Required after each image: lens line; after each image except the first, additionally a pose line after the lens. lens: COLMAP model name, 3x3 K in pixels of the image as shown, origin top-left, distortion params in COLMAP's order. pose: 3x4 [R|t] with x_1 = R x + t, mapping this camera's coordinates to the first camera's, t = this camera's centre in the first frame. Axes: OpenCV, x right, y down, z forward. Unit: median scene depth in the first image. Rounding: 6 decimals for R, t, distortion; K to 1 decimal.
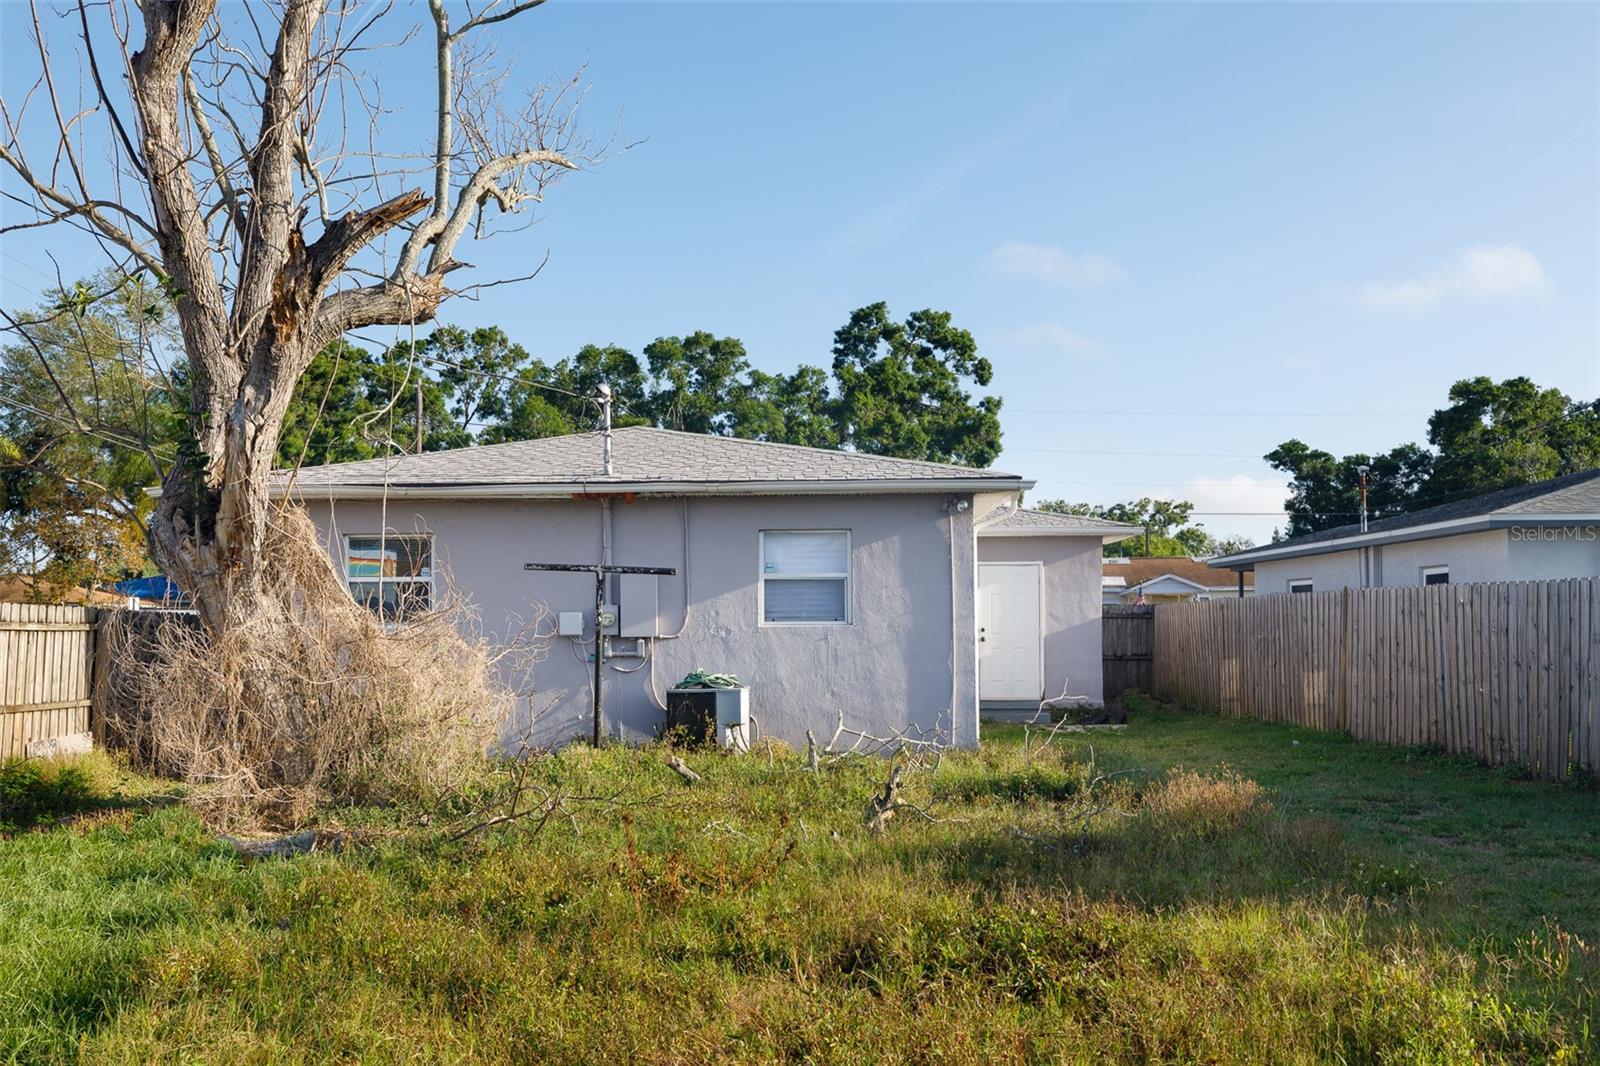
lens RADIAL K [[1615.8, 0, 799.9], [0, 1615.8, 537.3], [0, 0, 1]] dist [-0.068856, 0.000000]
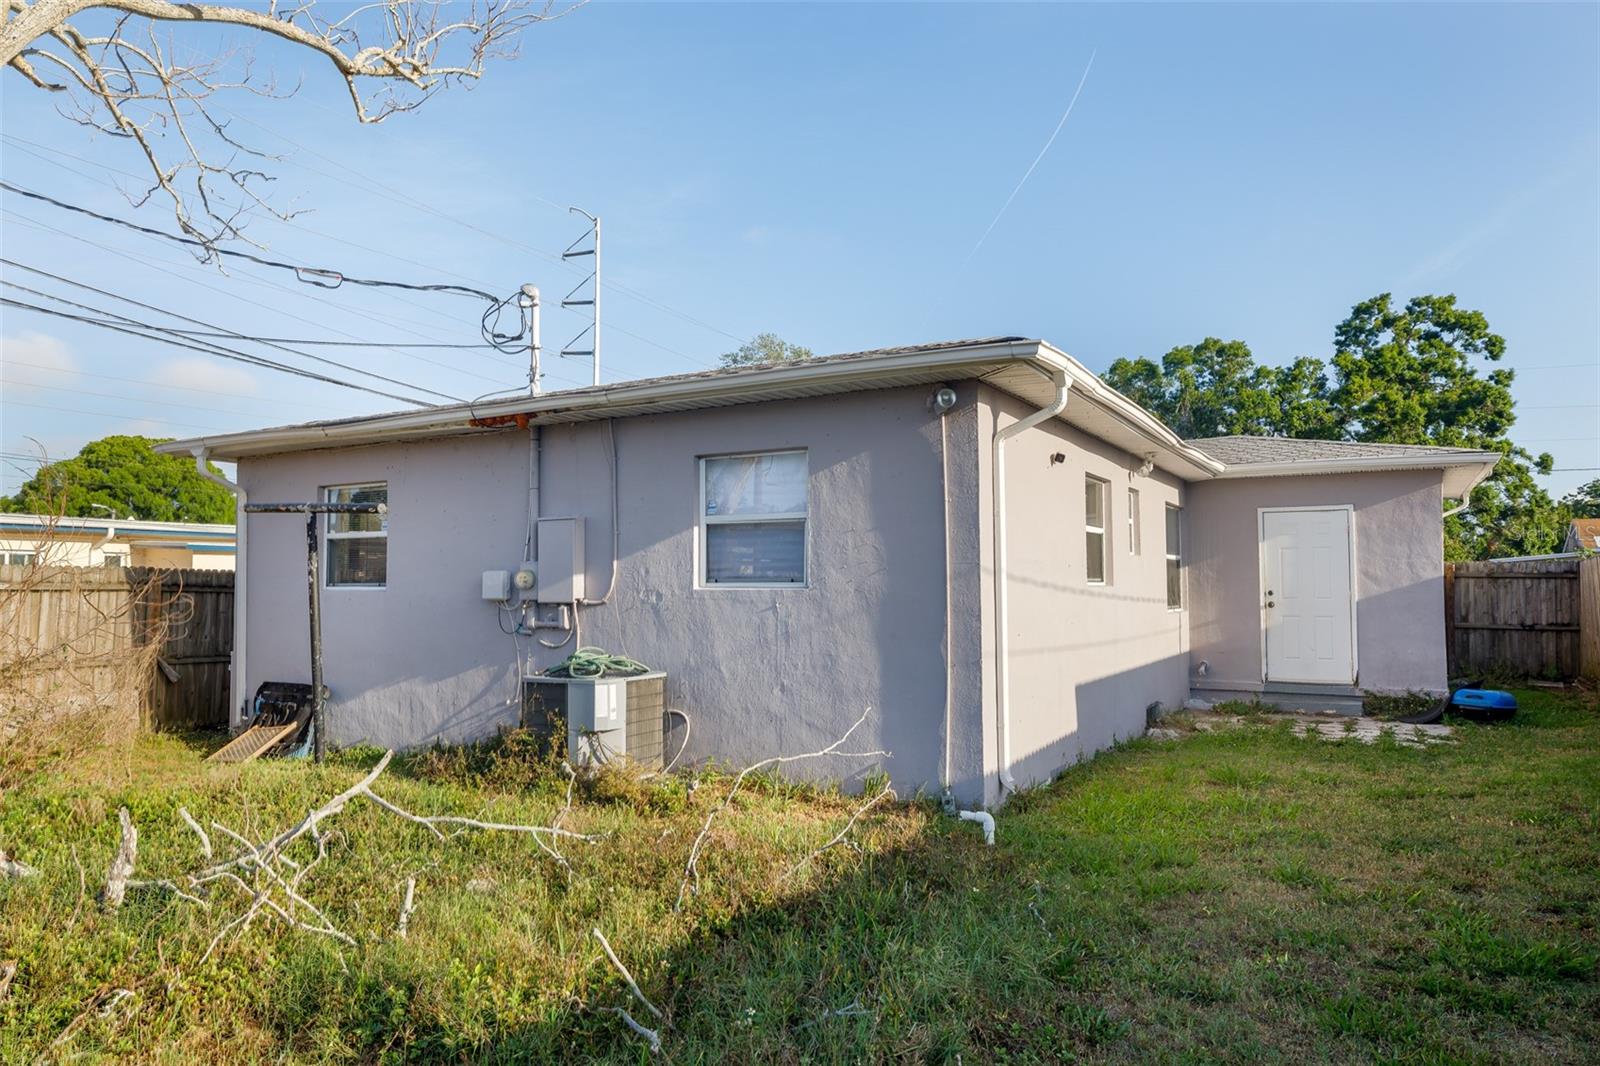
lens RADIAL K [[1079.8, 0, 798.8], [0, 1079.8, 526.6], [0, 0, 1]] dist [0.006482, 0.005173]
pose [[0.870987, -0.023870, -0.490726, 0.068101], [0.024935, 0.999680, -0.004370, 0.008206], [0.490673, -0.008430, 0.871303, 0.162859]]
